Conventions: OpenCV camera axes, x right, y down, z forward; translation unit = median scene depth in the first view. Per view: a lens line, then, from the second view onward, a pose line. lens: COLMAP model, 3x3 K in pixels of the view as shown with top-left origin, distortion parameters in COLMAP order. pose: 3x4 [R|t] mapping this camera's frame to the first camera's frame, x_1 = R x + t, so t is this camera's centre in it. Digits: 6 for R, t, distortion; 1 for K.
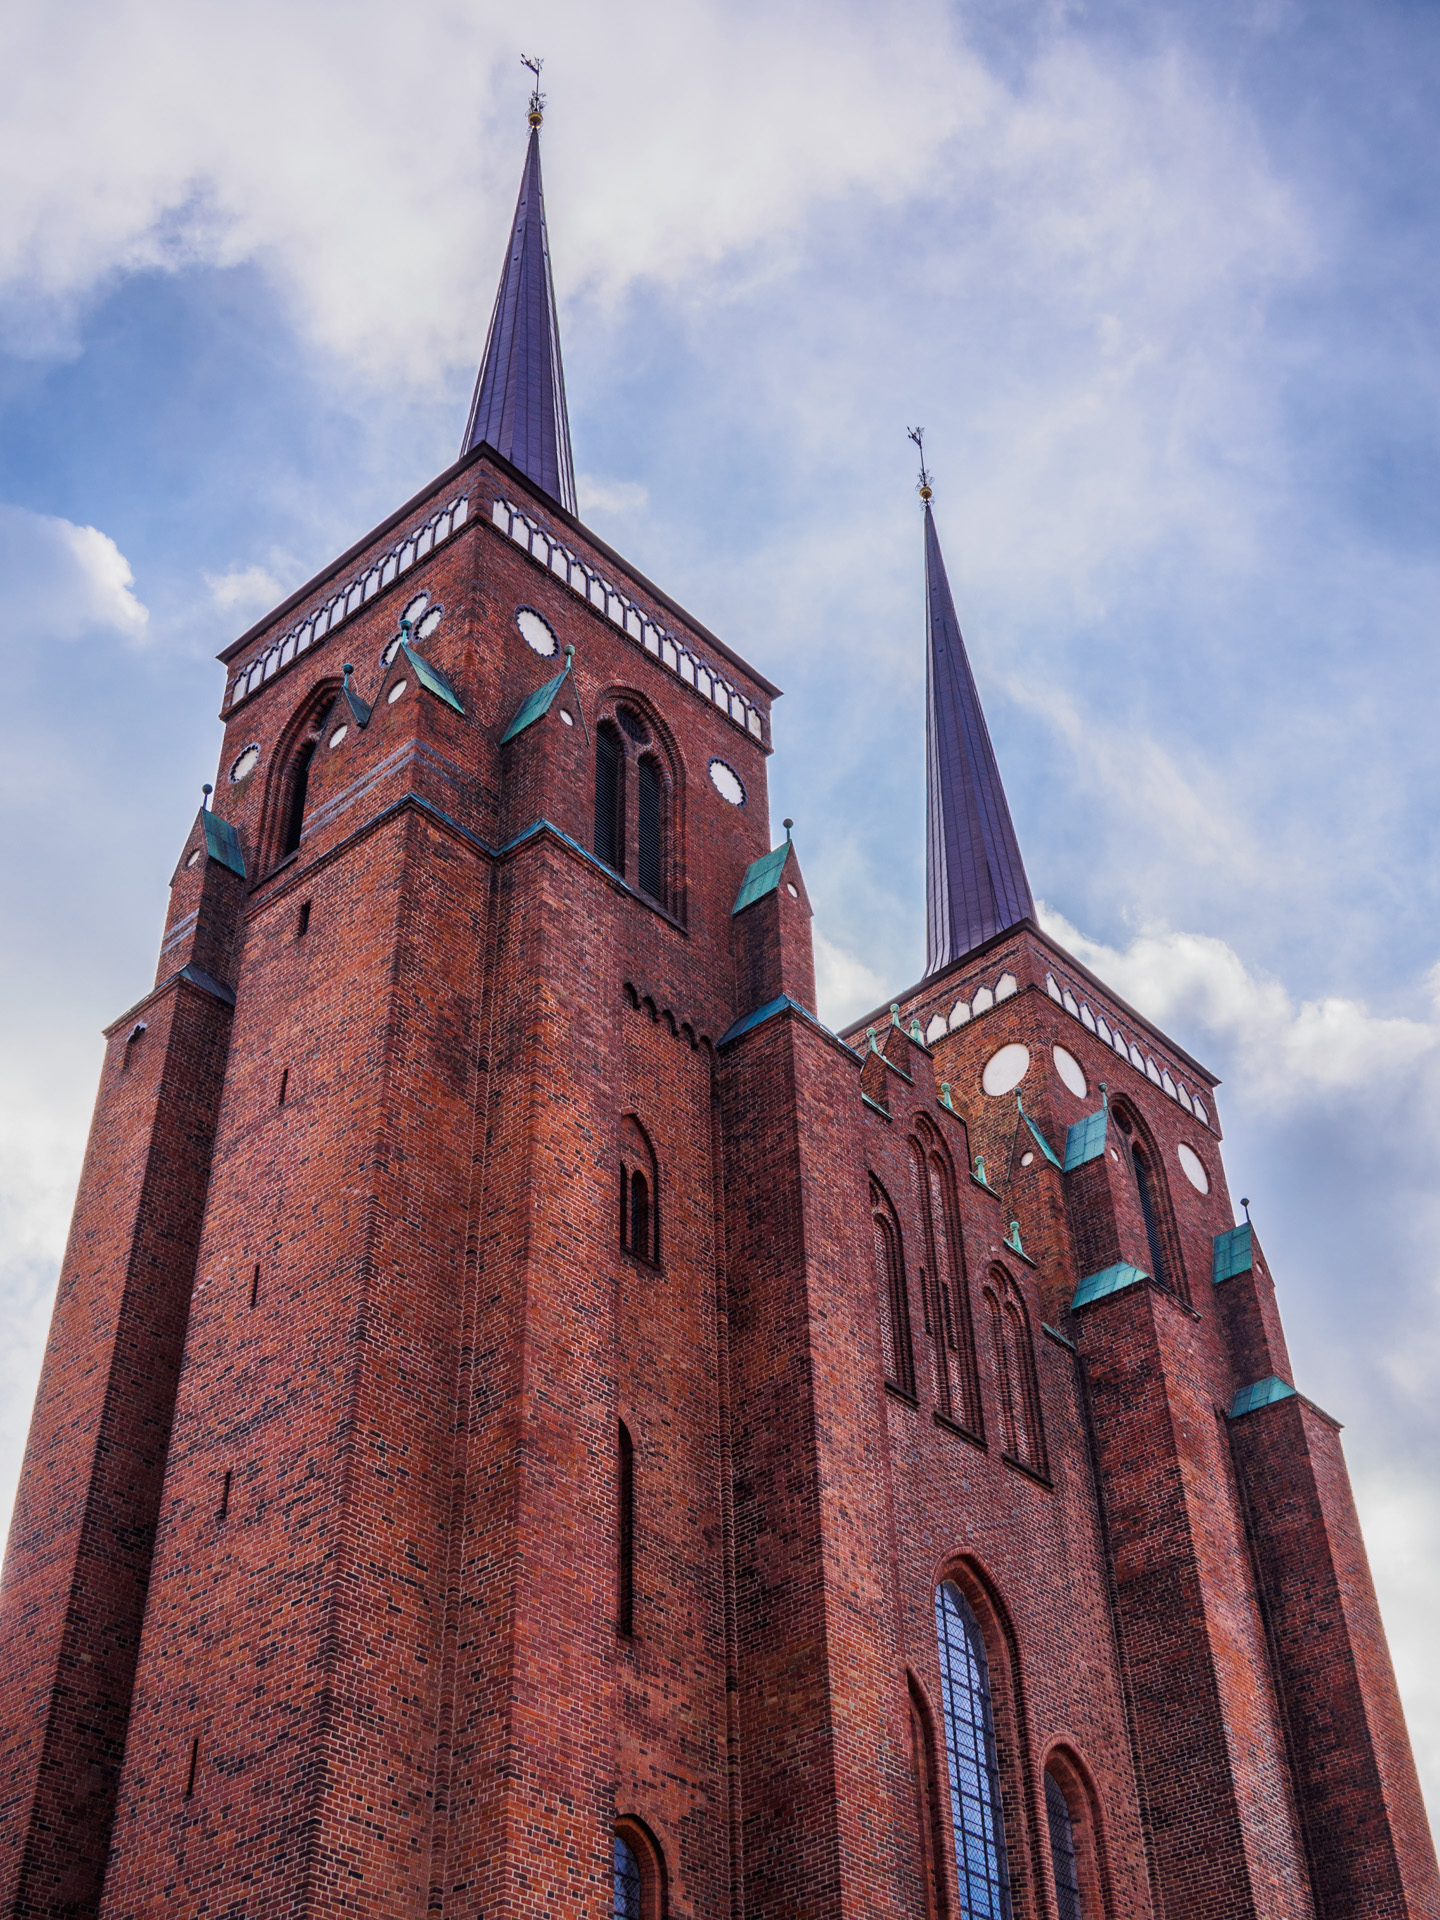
lens RADIAL K [[2283.5, 0, 719.8], [0, 2283.5, 961.1], [0, 0, 1]] dist [-0.000996, 0.000000]
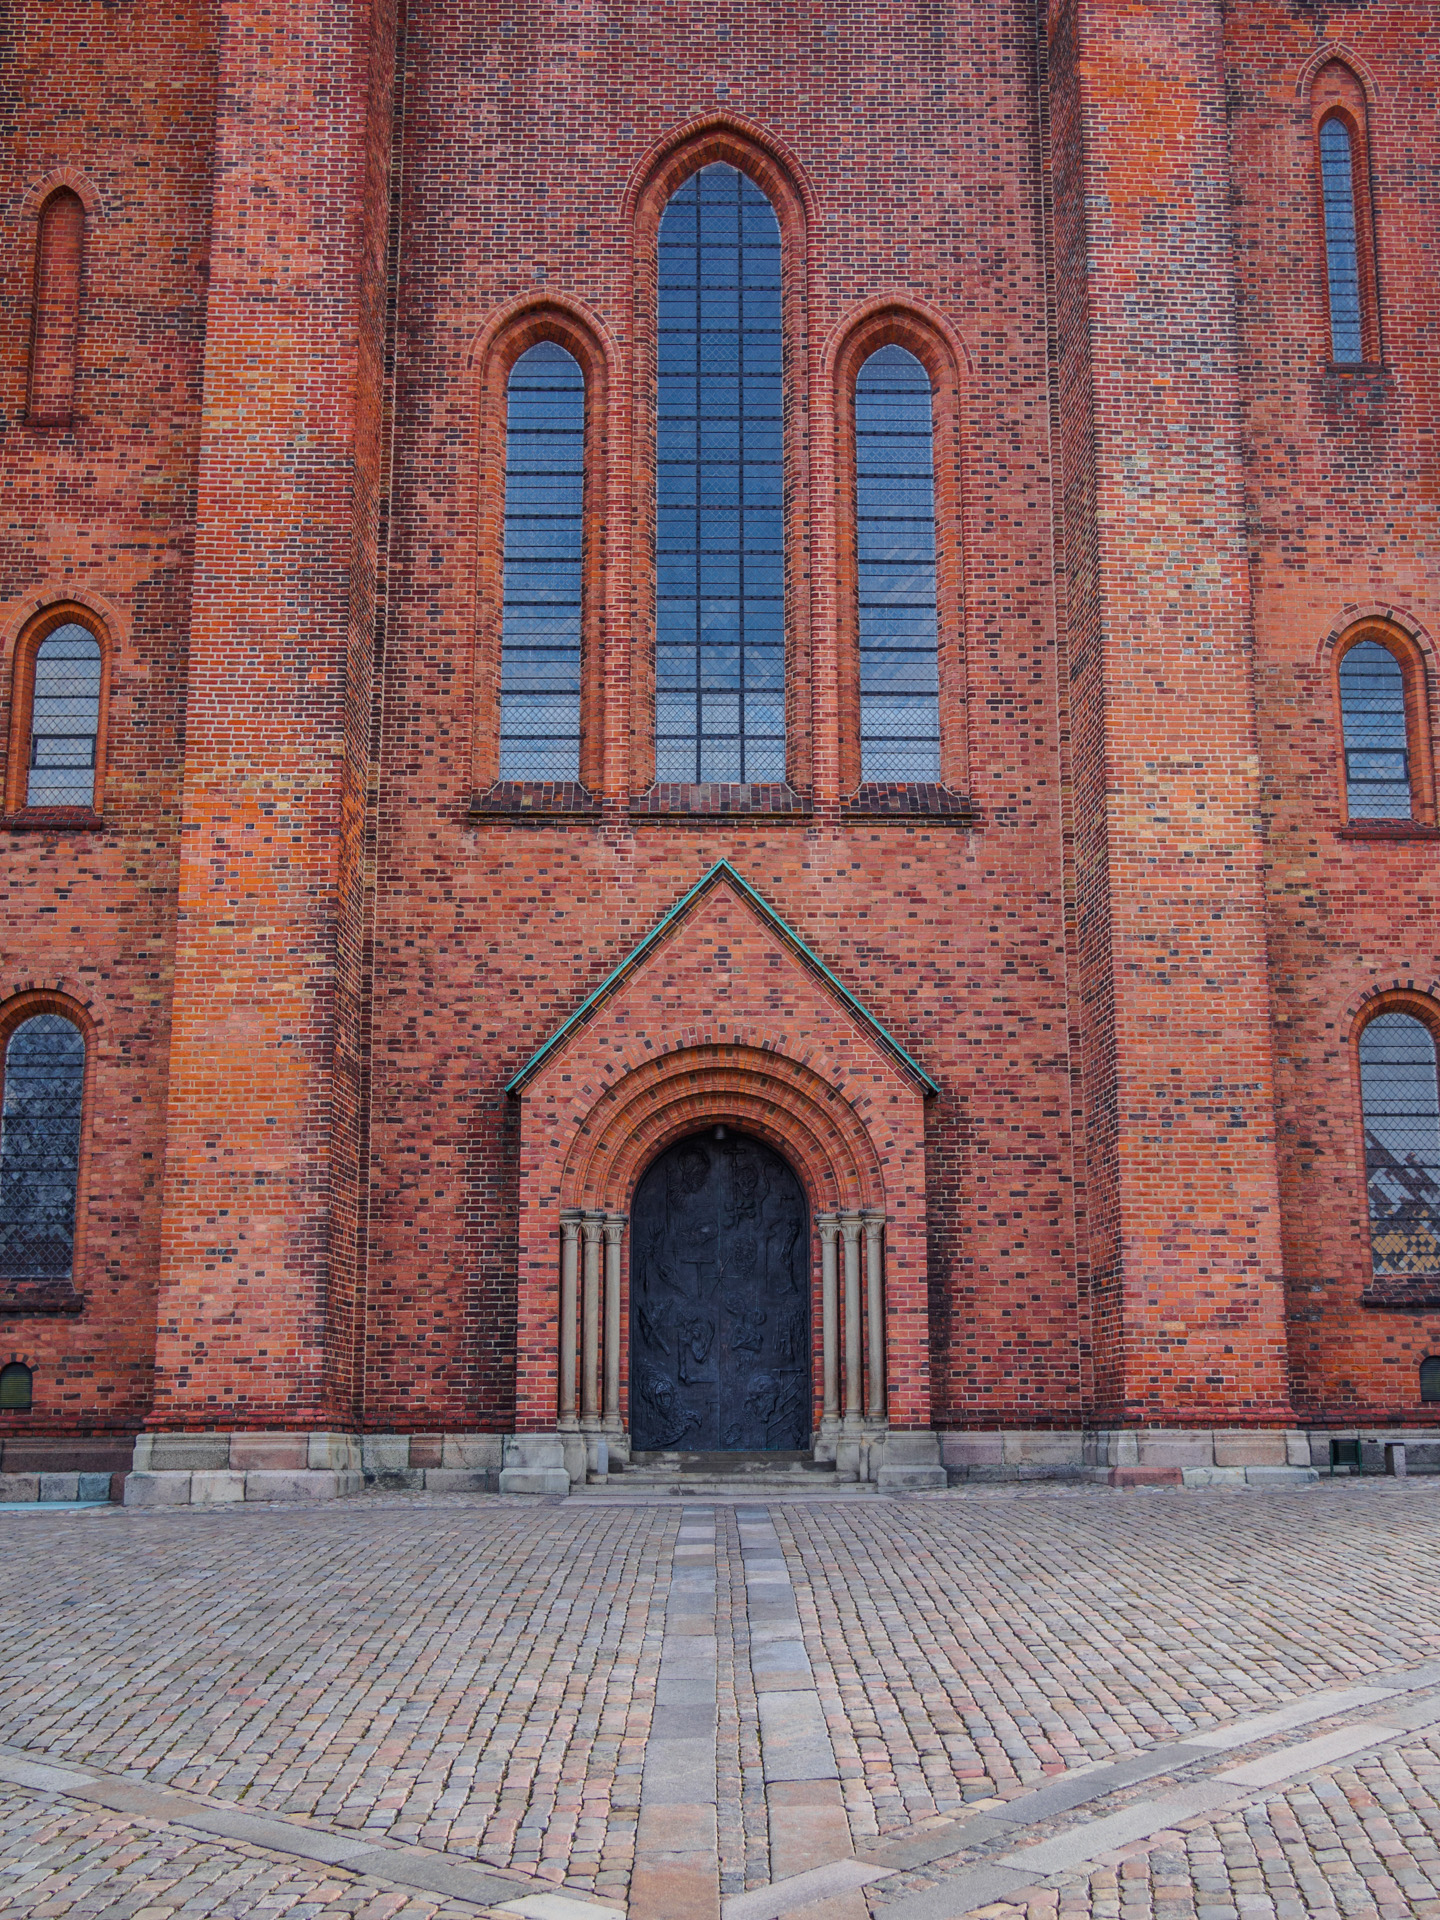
lens RADIAL K [[2283.5, 0, 719.1], [0, 2283.5, 950.4], [0, 0, 1]] dist [-0.000996, 0.000000]
pose [[0.682423, -0.140049, -0.717416, 0.746724], [0.480975, 0.825096, 0.296444, 0.311150], [0.550420, -0.547359, 0.630425, 0.419506]]
